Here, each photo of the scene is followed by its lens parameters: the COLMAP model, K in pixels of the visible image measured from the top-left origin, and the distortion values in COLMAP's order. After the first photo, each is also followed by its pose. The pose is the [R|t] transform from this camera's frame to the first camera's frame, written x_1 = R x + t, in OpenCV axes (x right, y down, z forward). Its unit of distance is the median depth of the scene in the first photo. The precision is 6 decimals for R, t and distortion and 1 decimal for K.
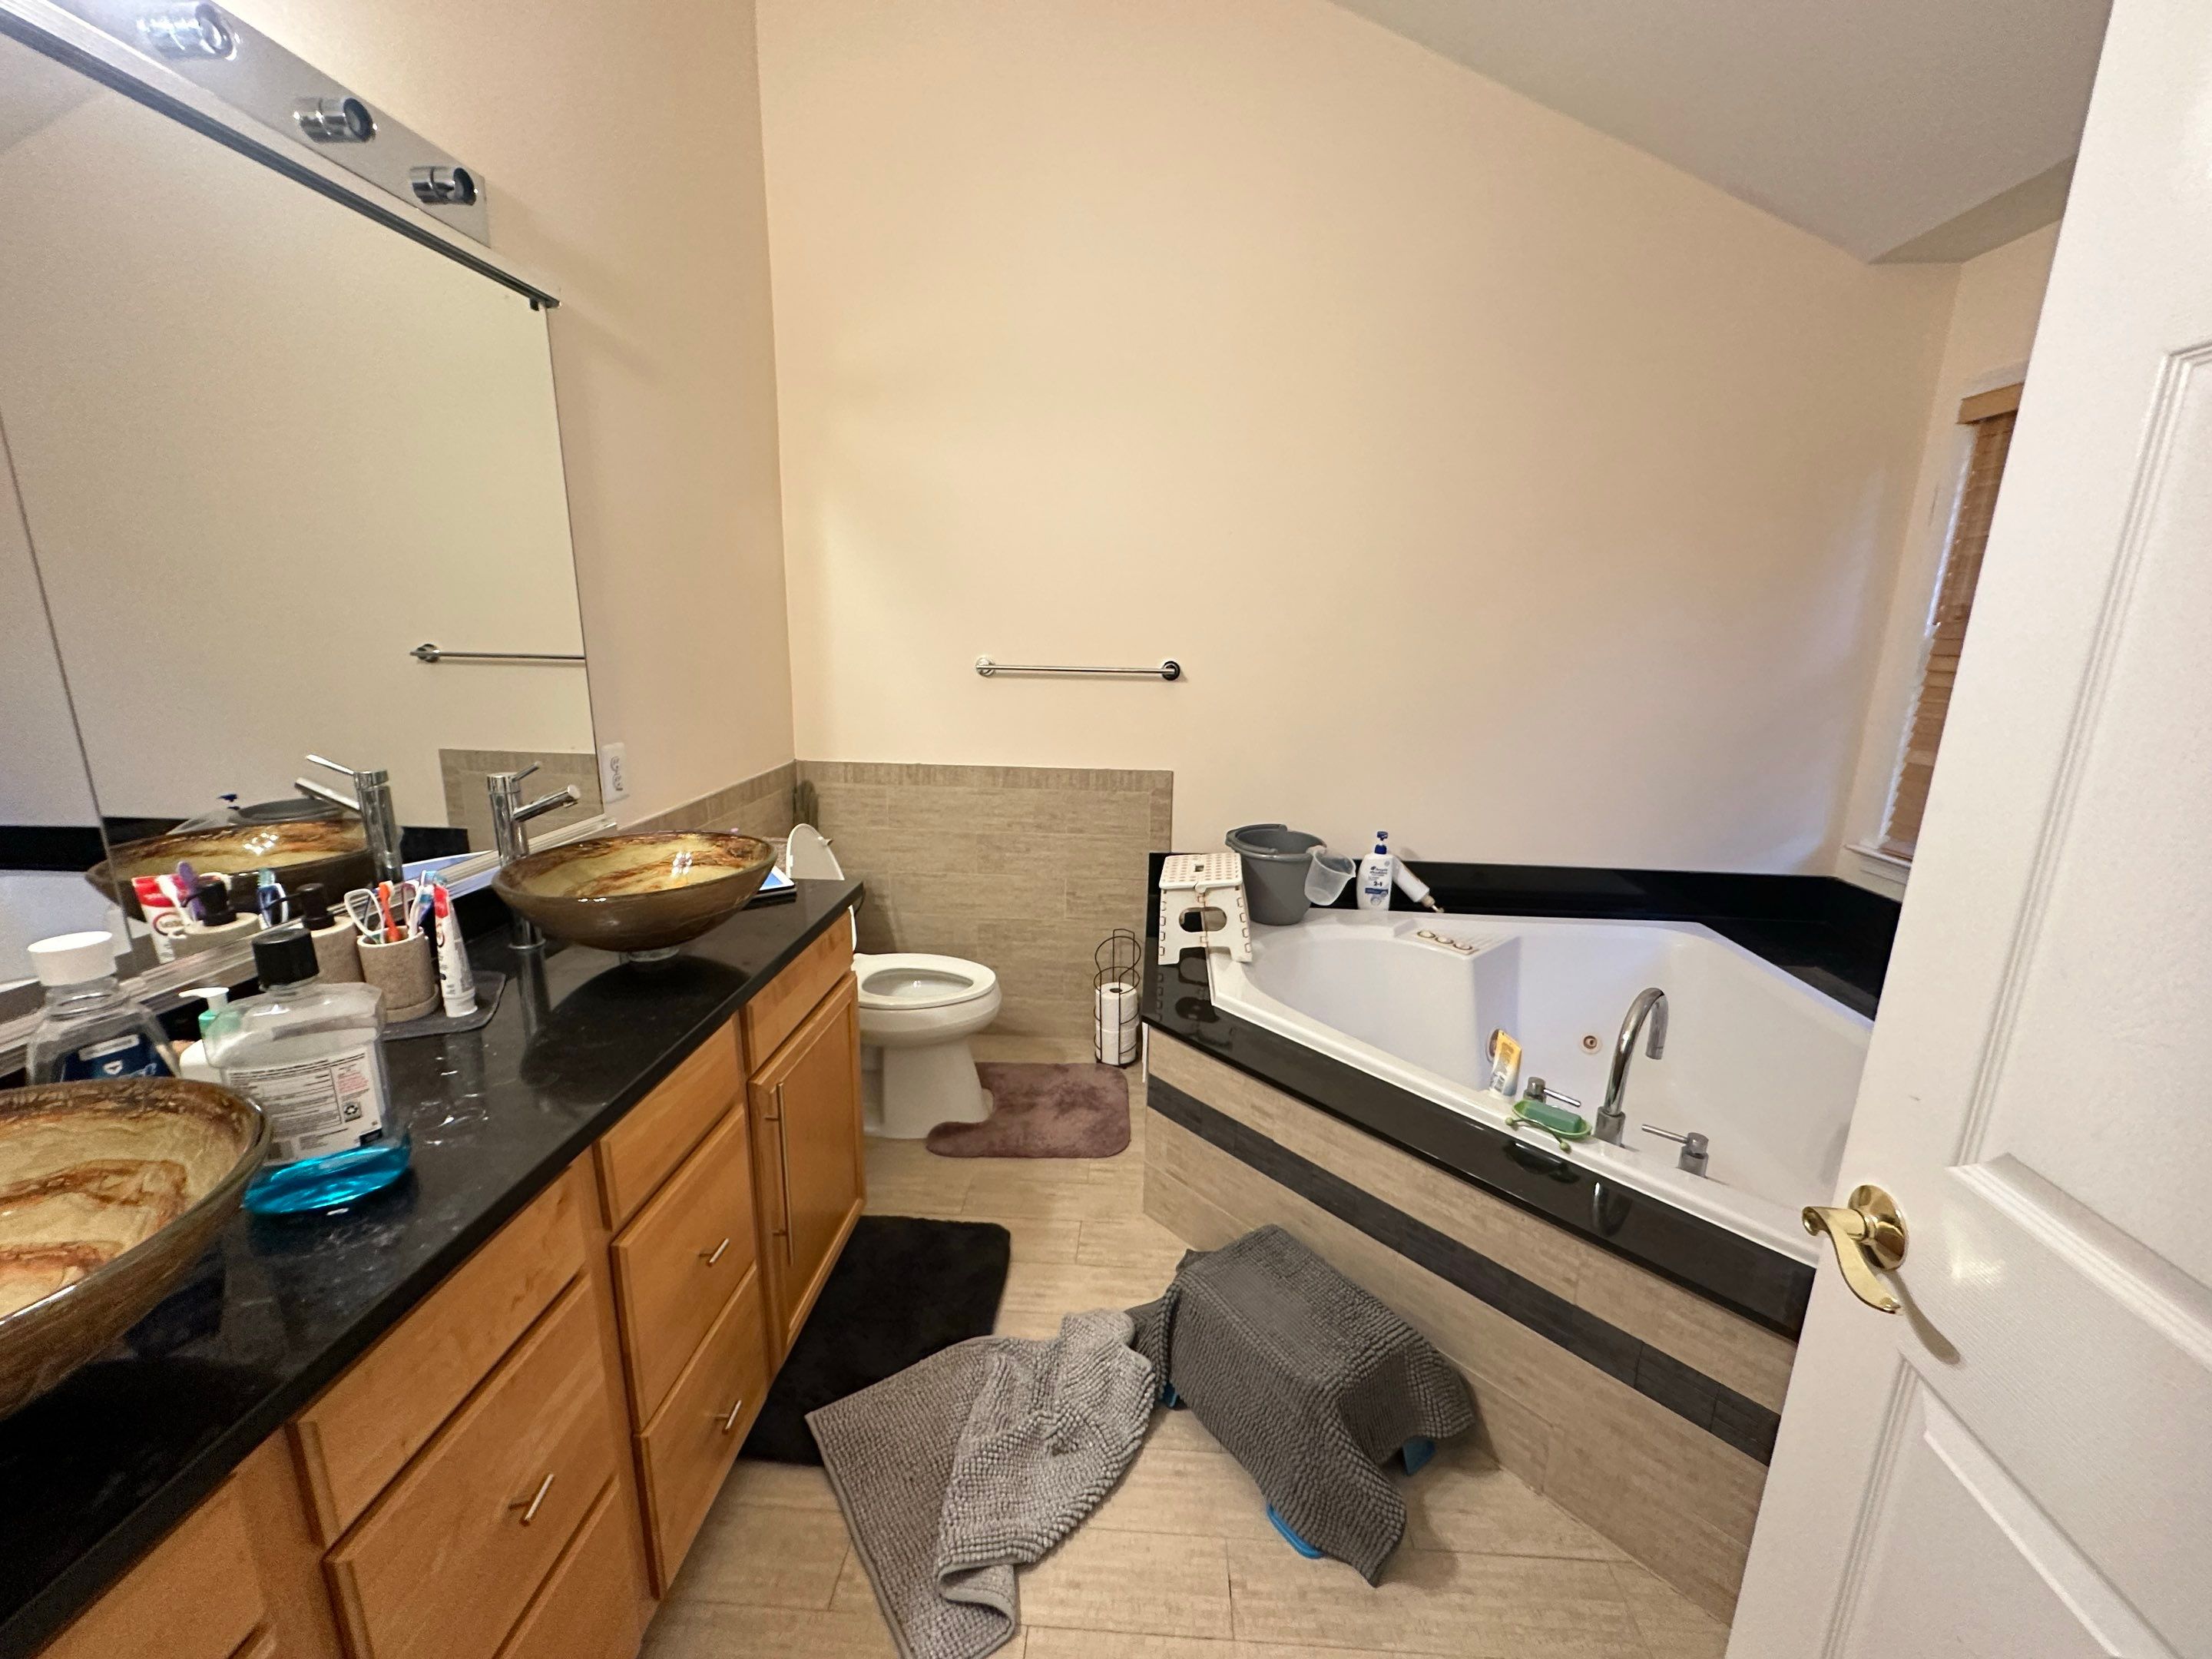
lens RADIAL K [[883.1, 0, 1104.7], [0, 883.1, 826.3], [0, 0, 1]] dist [-0.003222, 0.000918]
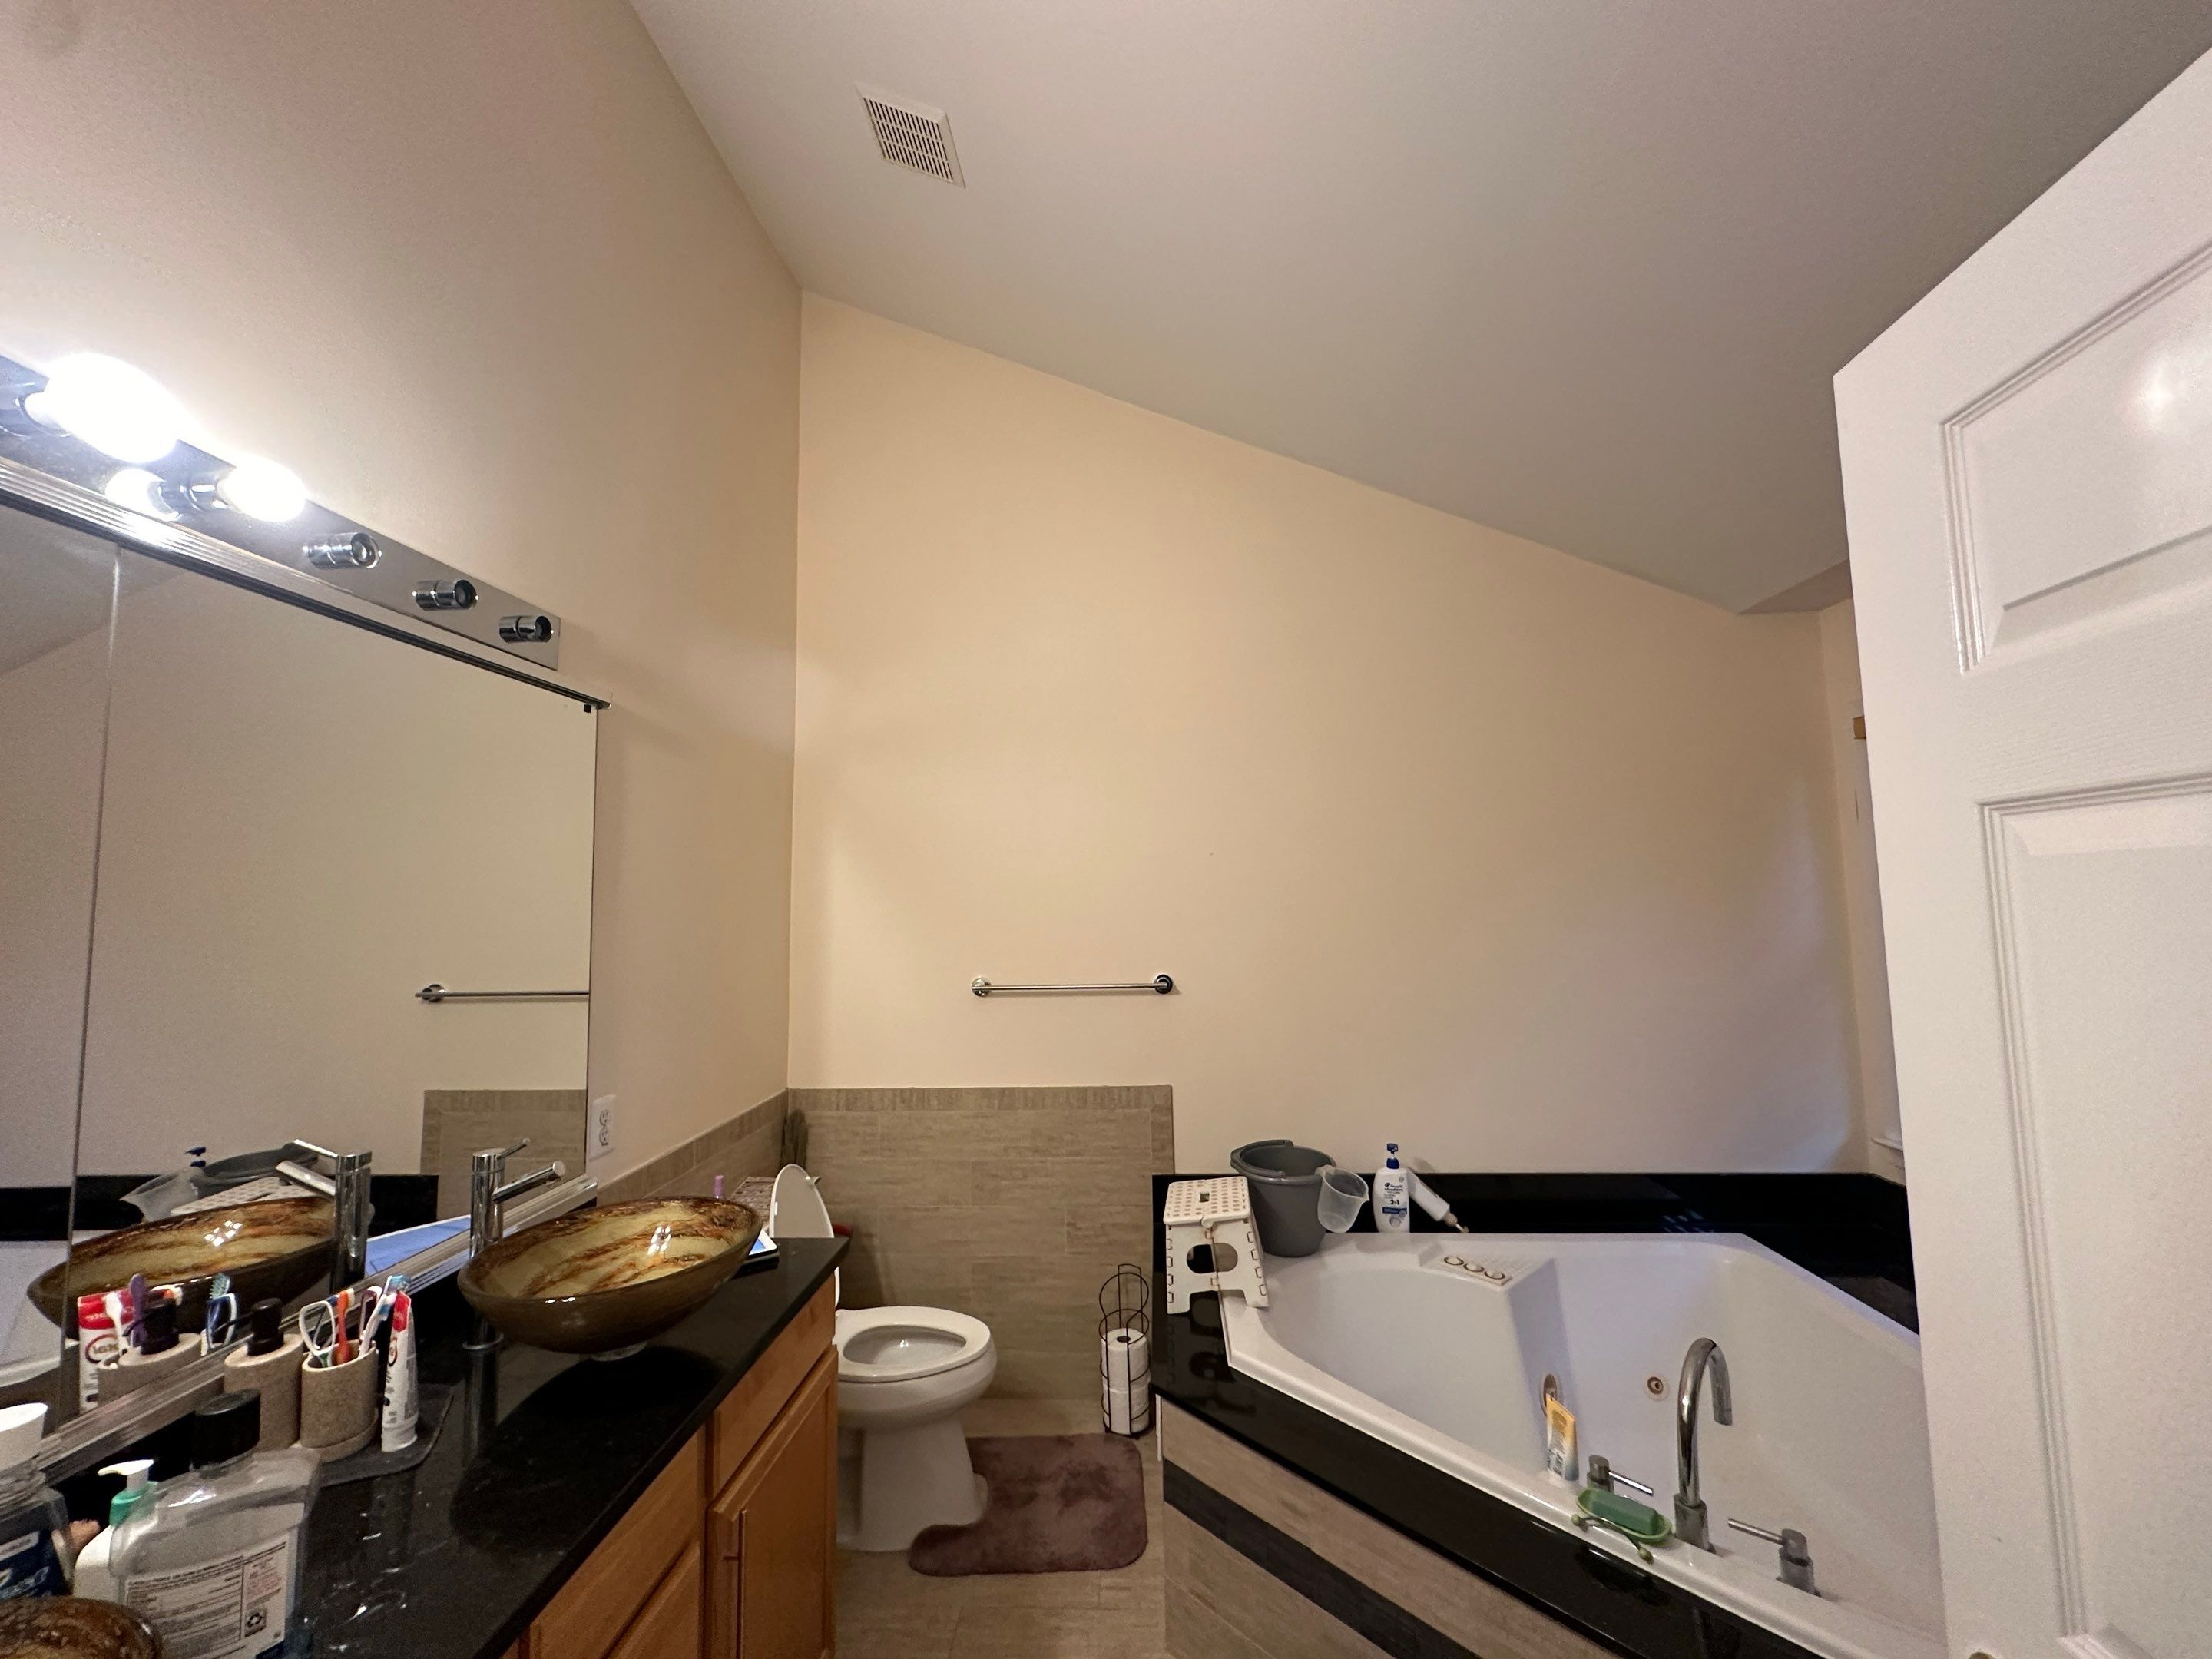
lens RADIAL K [[883.1, 0, 1105.2], [0, 883.1, 823.0], [0, 0, 1]] dist [-0.003222, 0.000918]
pose [[0.999265, -0.037438, 0.008207, 0.011103], [0.038153, 0.951260, -0.306022, -0.074336], [0.003650, 0.306110, 0.951989, -0.045379]]
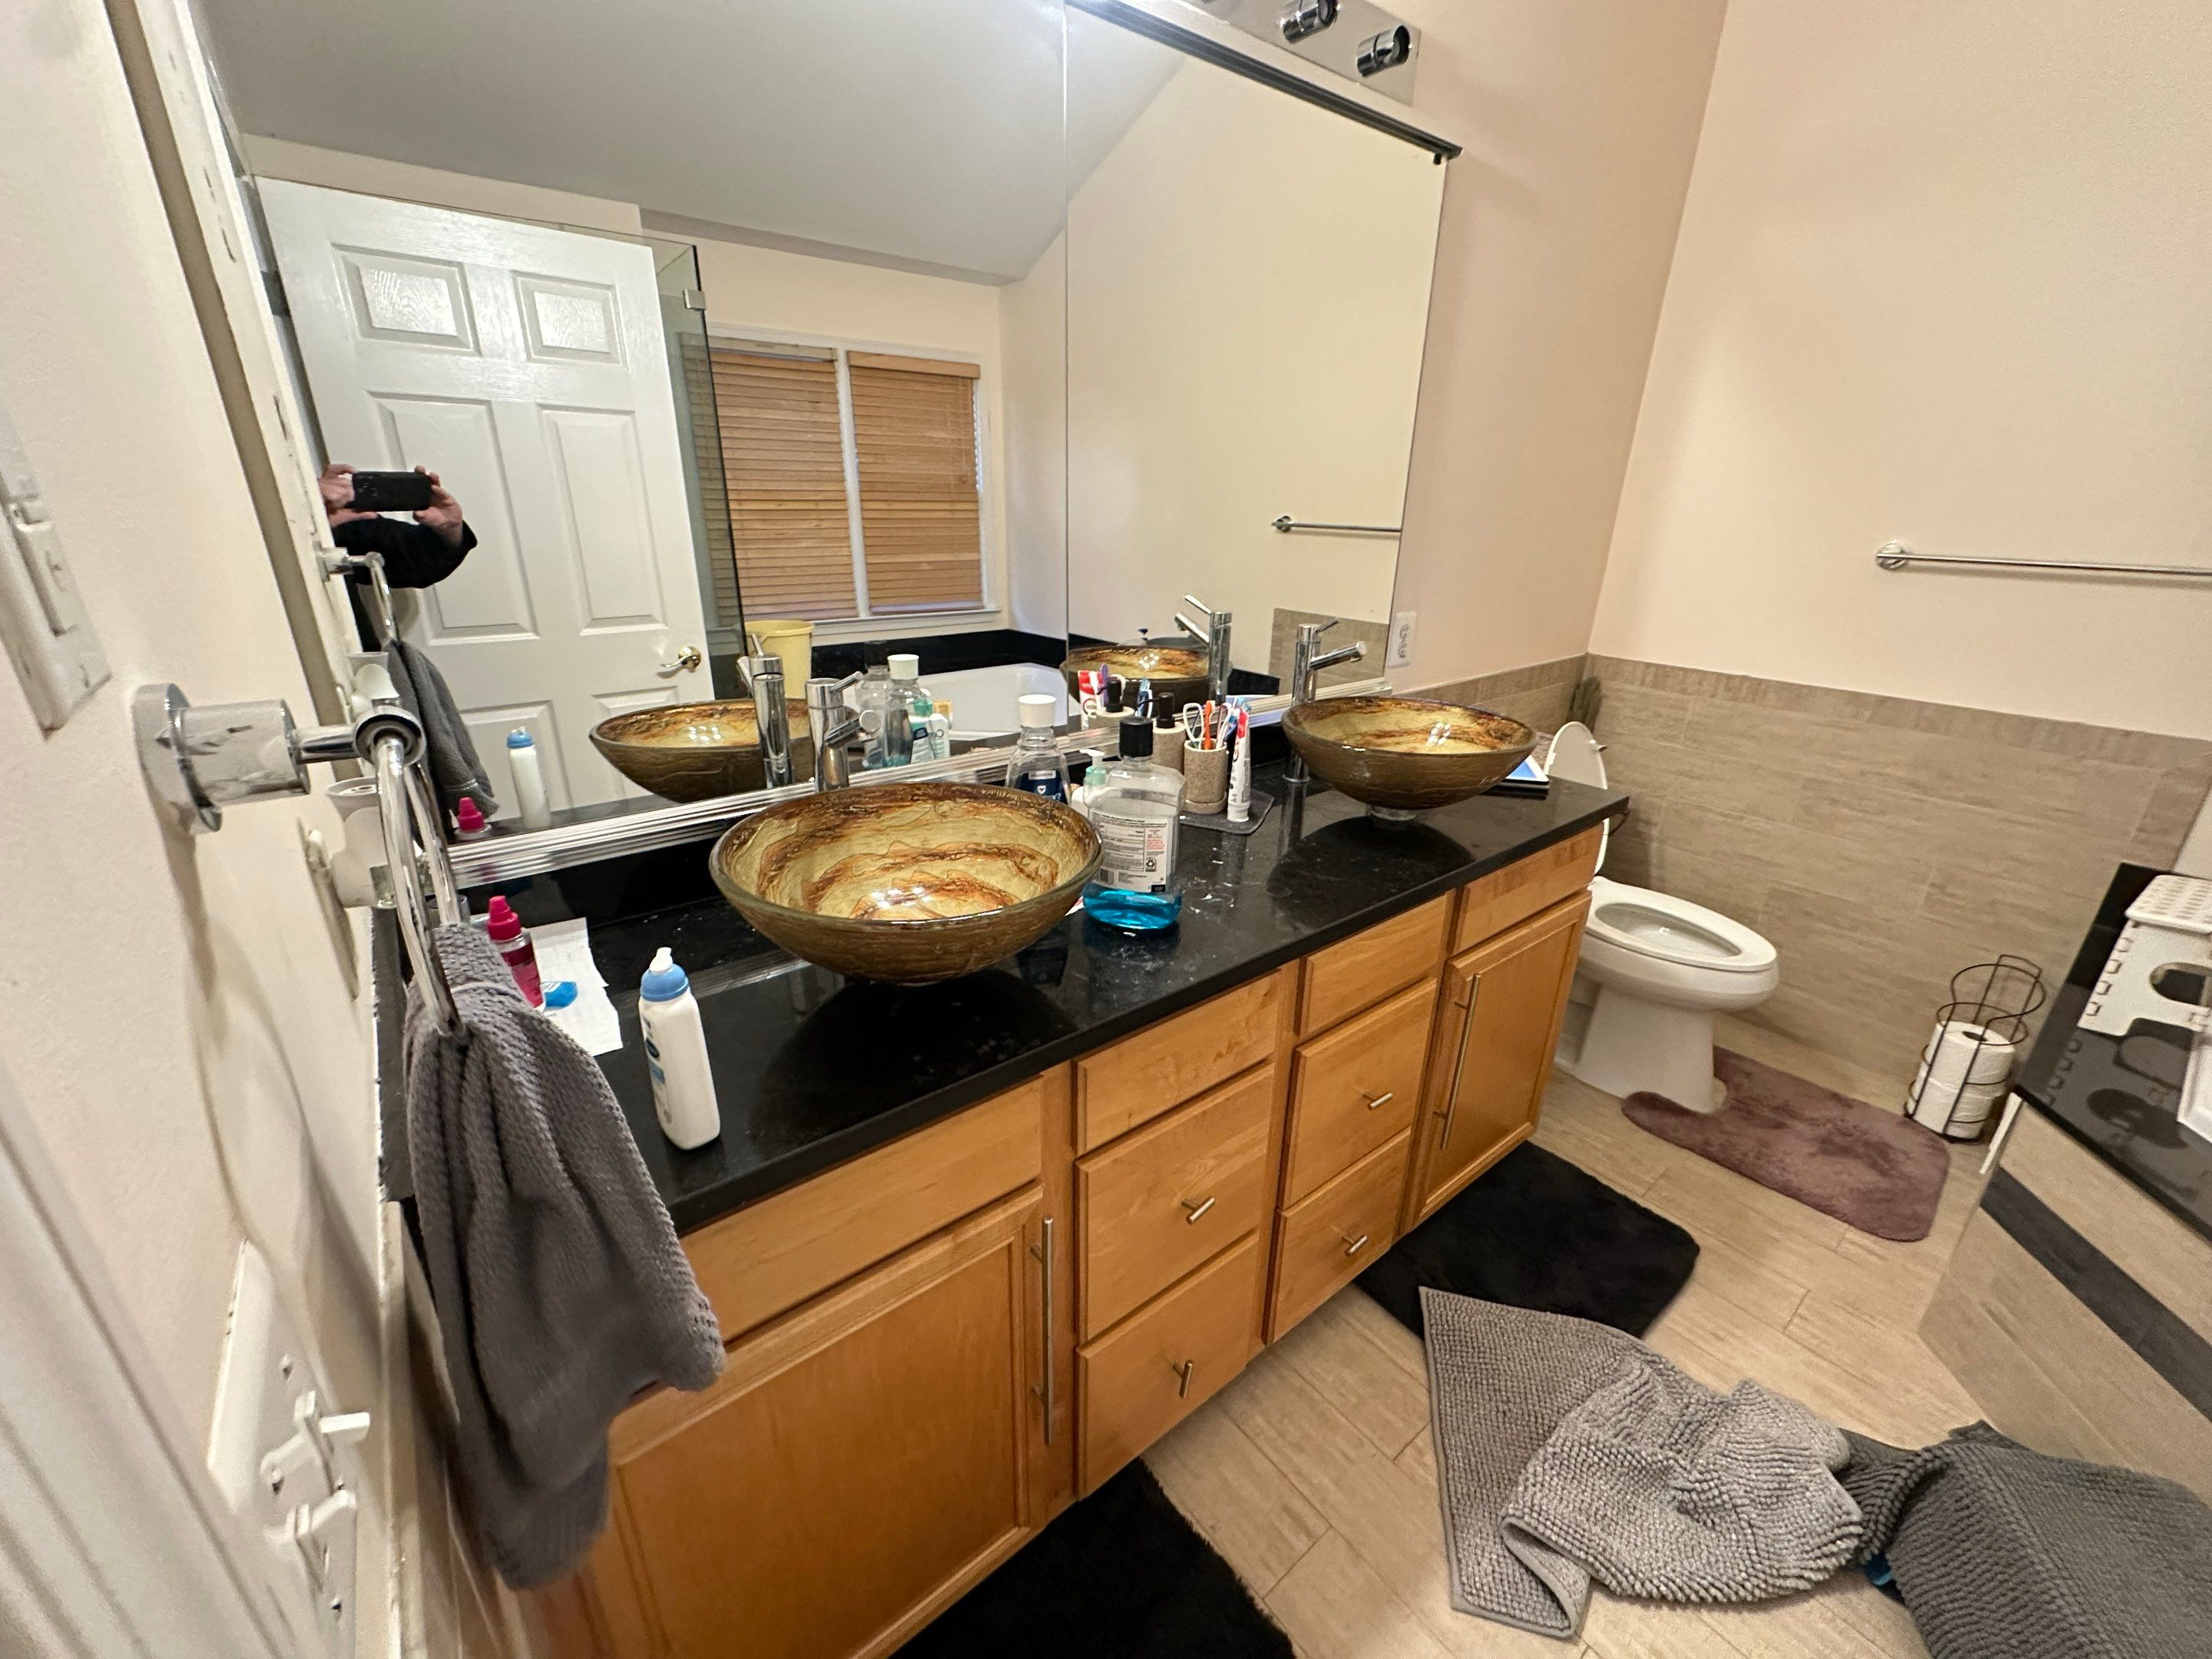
lens RADIAL K [[883.1, 0, 1108.0], [0, 883.1, 826.1], [0, 0, 1]] dist [-0.003222, 0.000918]
pose [[0.667677, 0.256266, -0.698953, -0.001448], [-0.172737, 0.966589, 0.189386, 0.018171], [0.724134, -0.005713, 0.689636, 0.032211]]
